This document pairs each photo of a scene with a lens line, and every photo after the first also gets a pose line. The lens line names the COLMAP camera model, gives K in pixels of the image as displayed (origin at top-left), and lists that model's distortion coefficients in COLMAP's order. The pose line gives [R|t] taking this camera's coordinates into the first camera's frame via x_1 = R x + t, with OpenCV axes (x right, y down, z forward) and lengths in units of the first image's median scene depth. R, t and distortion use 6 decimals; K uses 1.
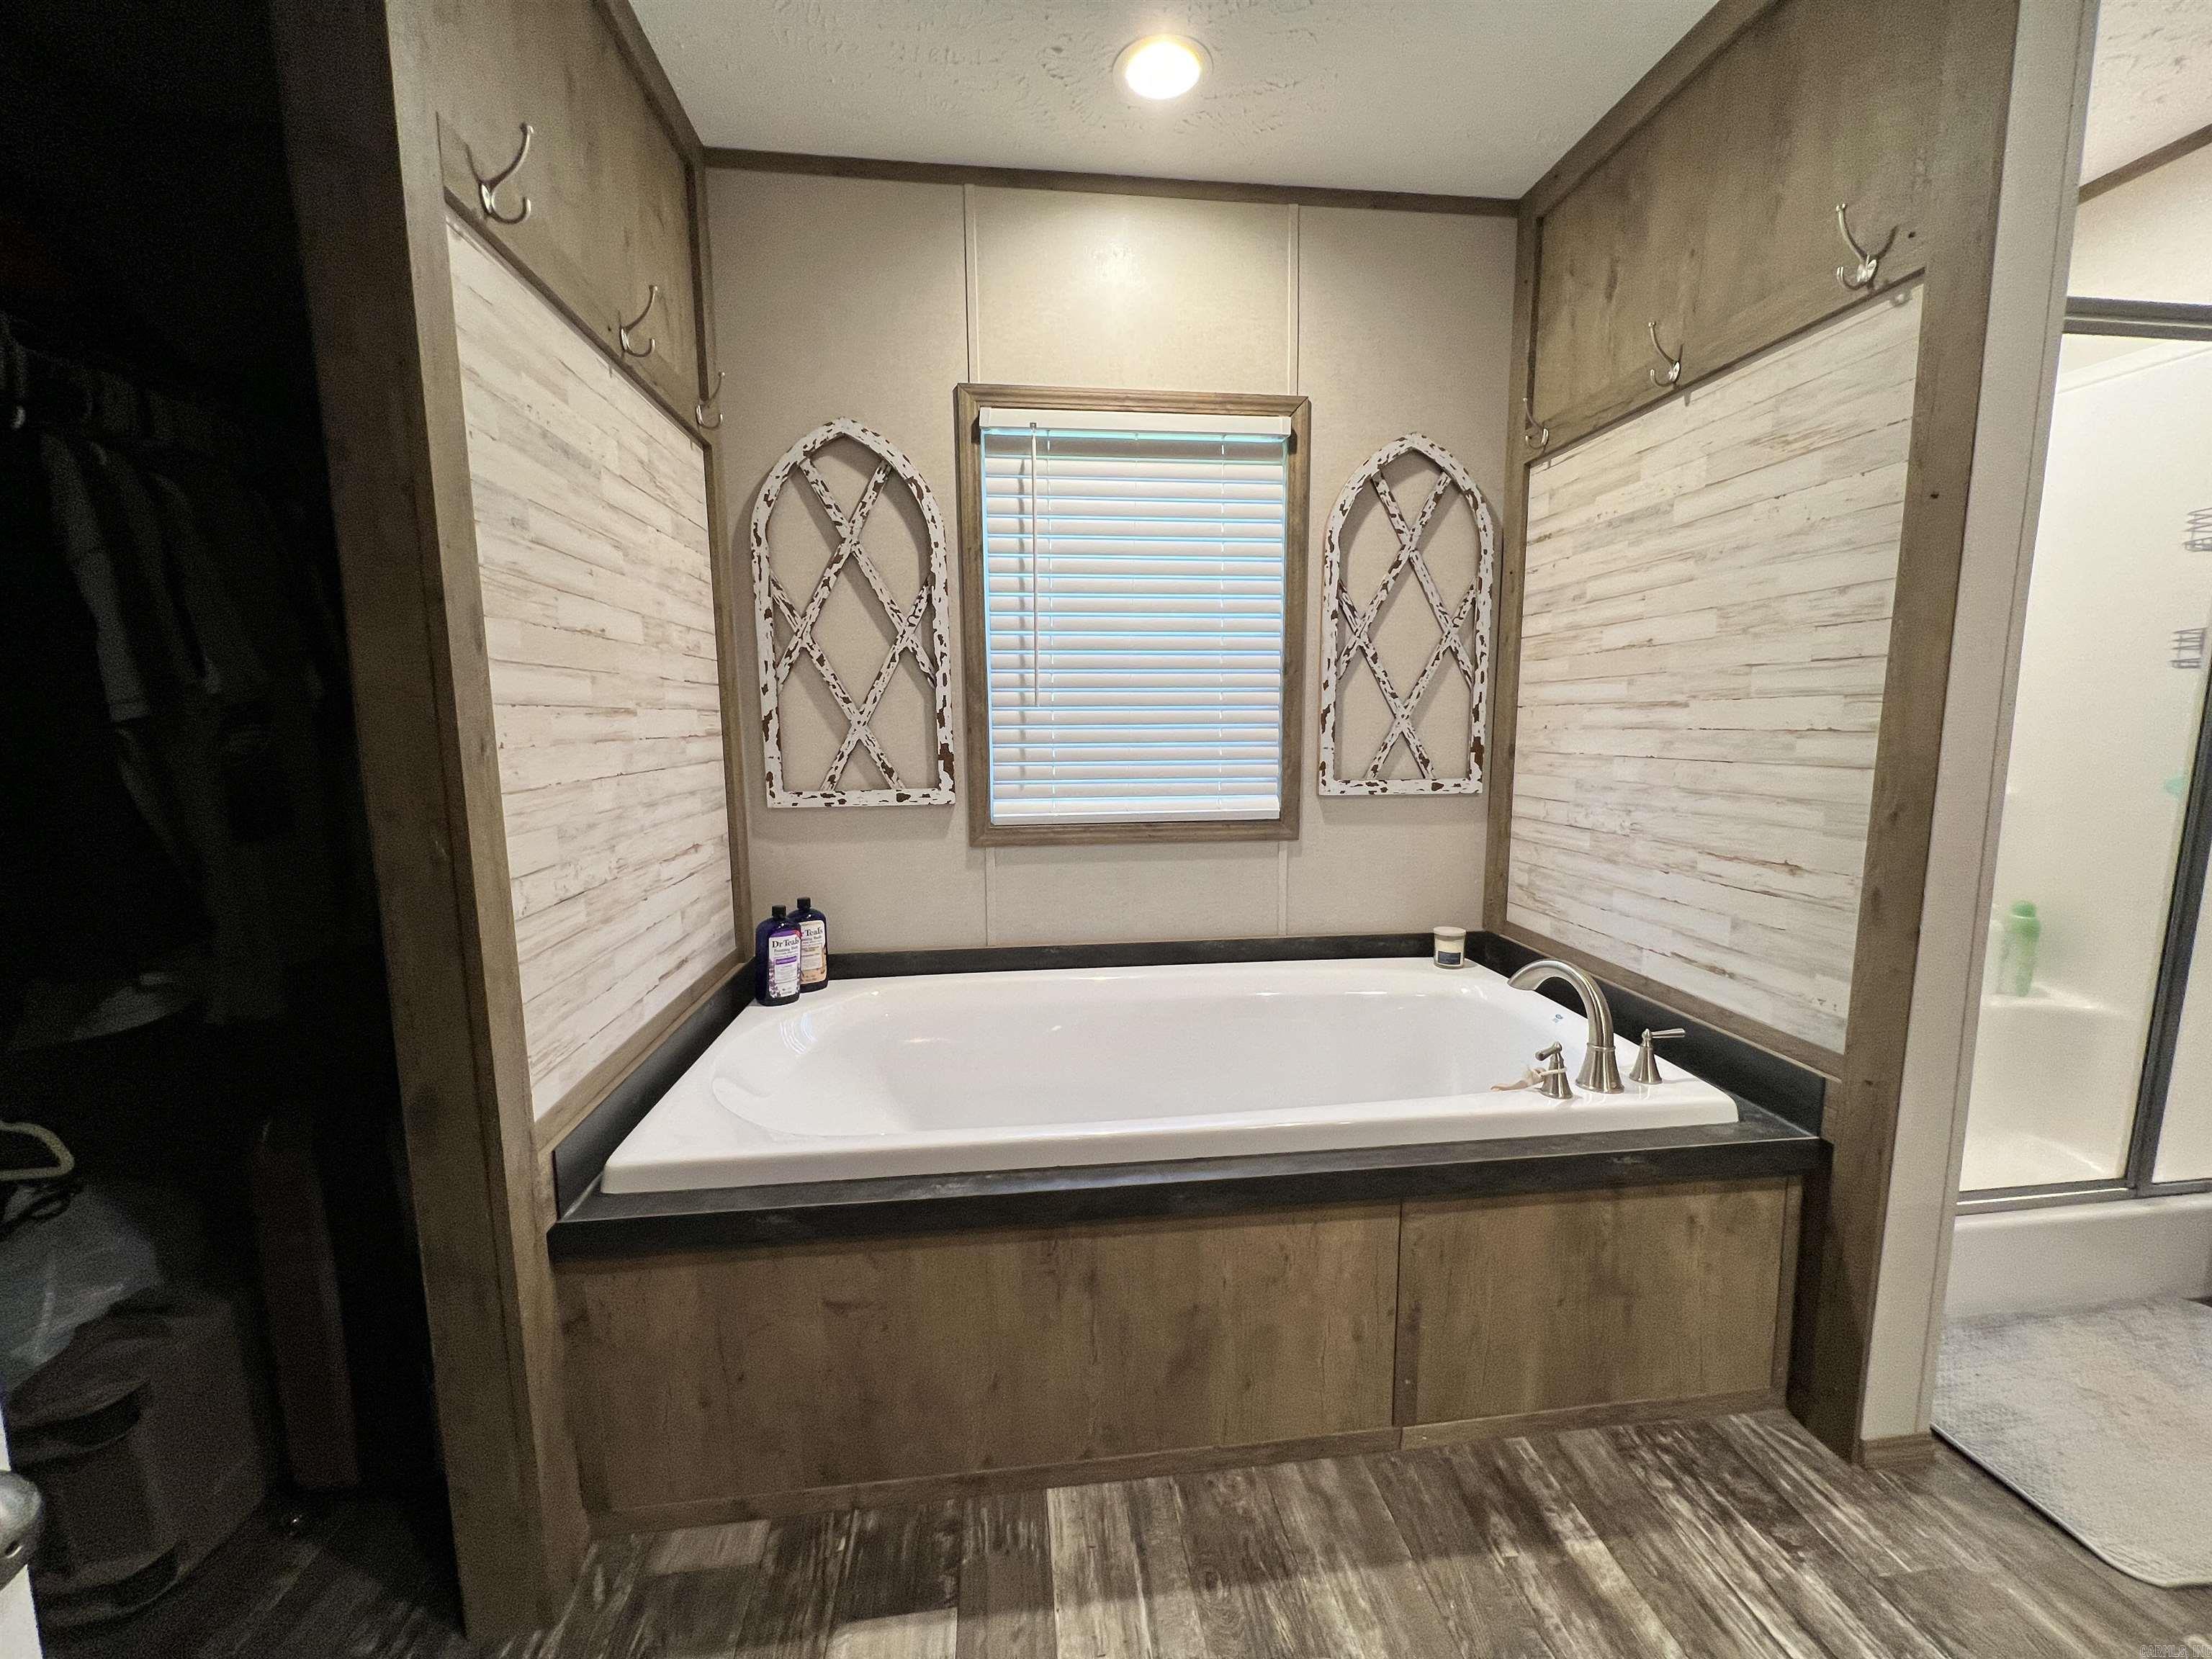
lens RADIAL K [[838.8, 0, 1129.7], [0, 838.8, 816.7], [0, 0, 1]] dist [-0.001446, 0.000311]
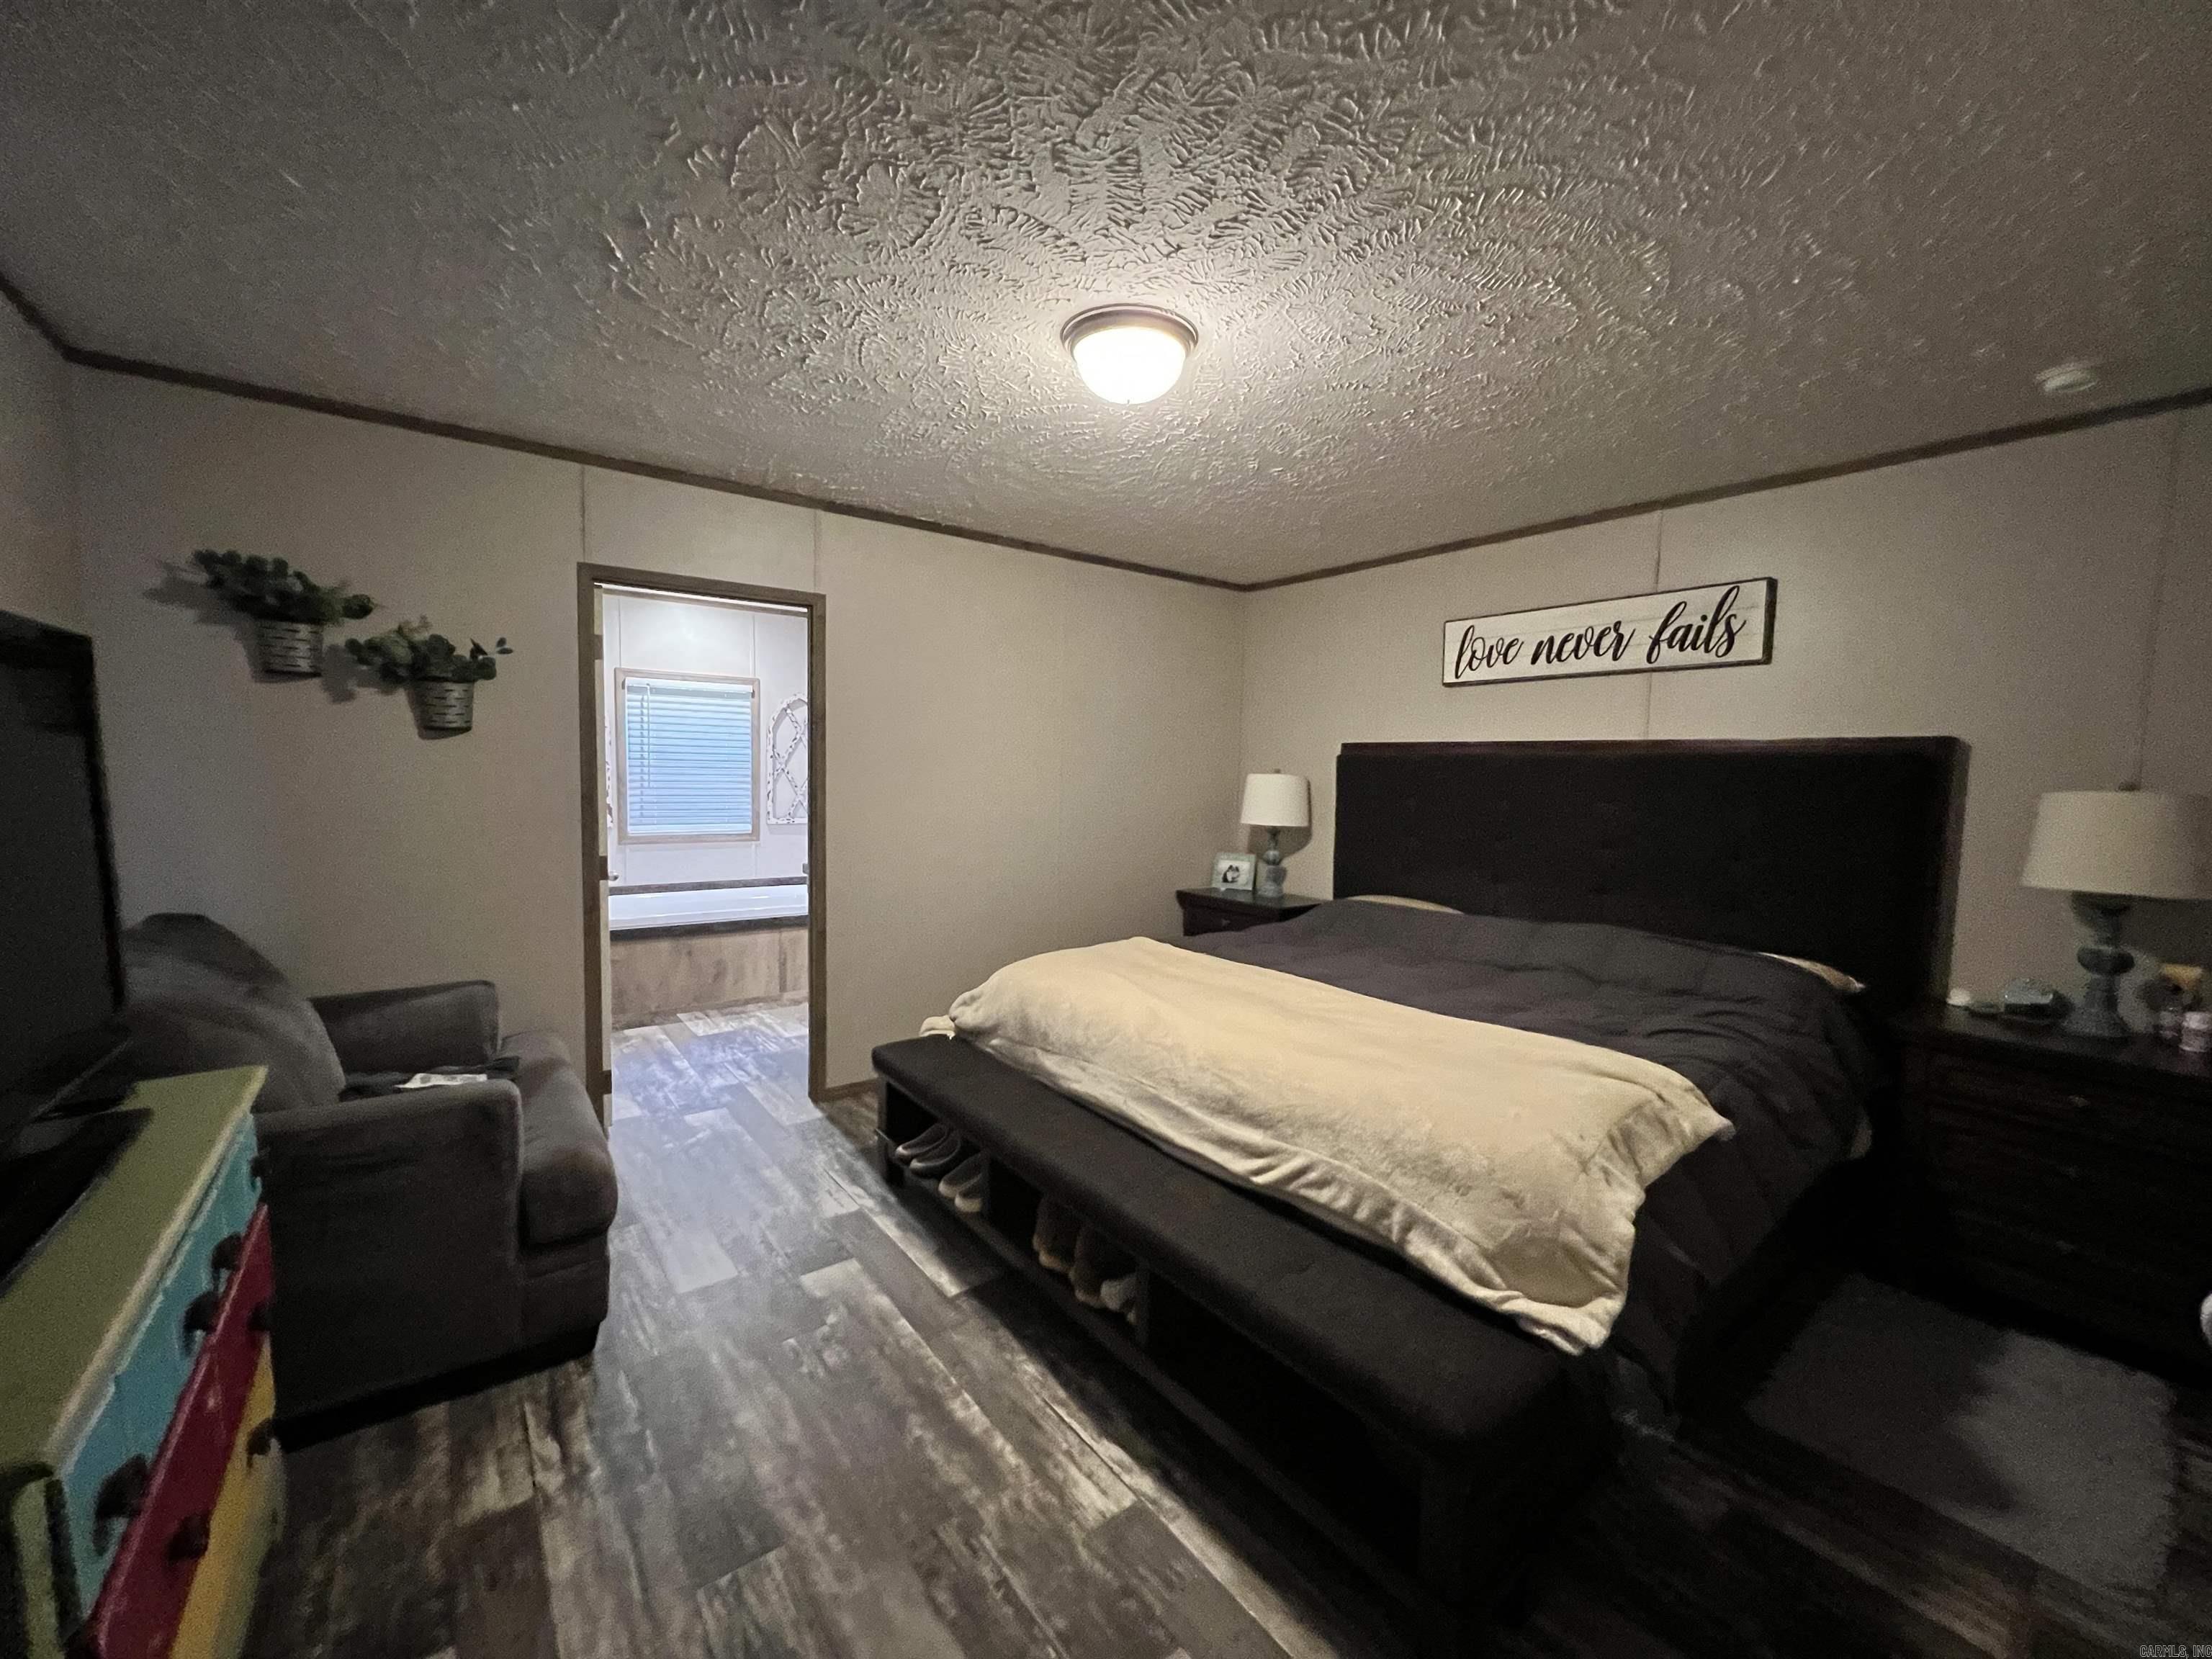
lens RADIAL K [[838.8, 0, 1098.1], [0, 838.8, 830.5], [0, 0, 1]] dist [-0.001446, 0.000311]
pose [[0.866112, -0.009937, 0.499751, -0.312604], [0.031028, 0.998943, -0.033911, 0.191351], [-0.498886, 0.044877, 0.865505, -2.956480]]
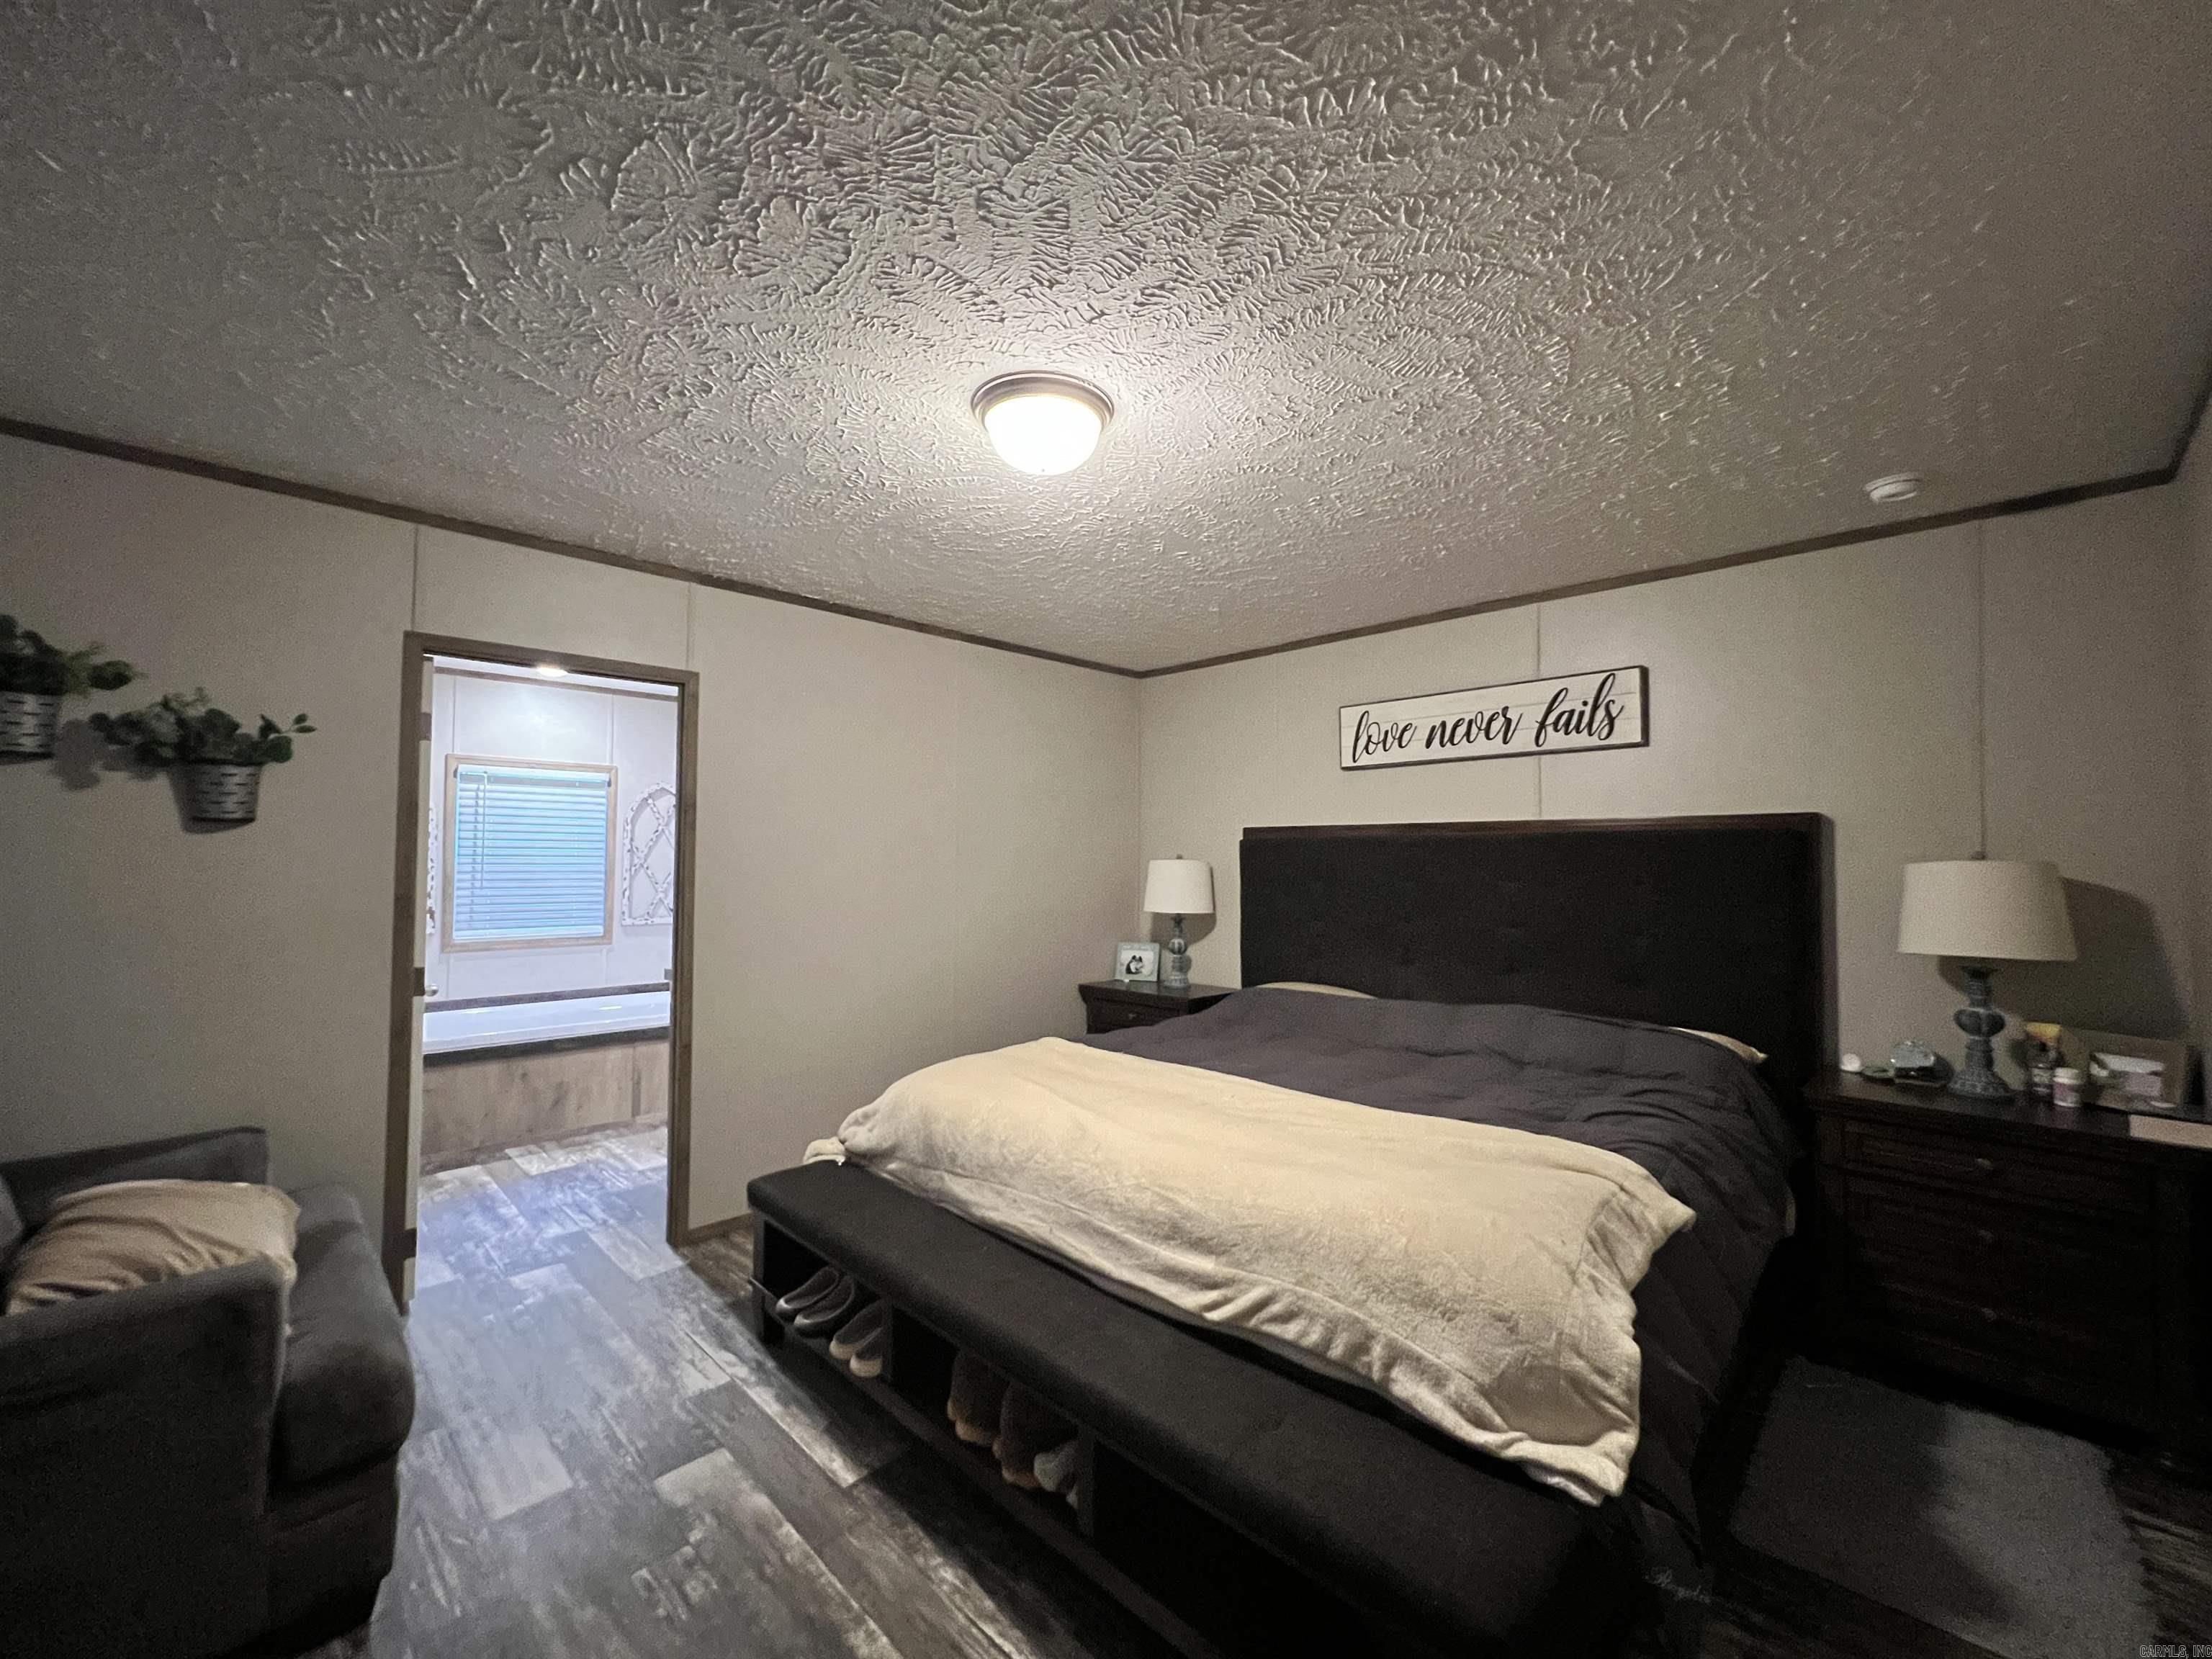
lens RADIAL K [[856.3, 0, 1097.4], [0, 856.3, 835.2], [0, 0, 1]] dist [-0.002185, 0.000579]
pose [[0.792960, 0.029896, 0.608540, -0.309978], [0.060831, 0.989920, -0.127899, 0.187776], [-0.606229, 0.138437, 0.783148, -2.879626]]
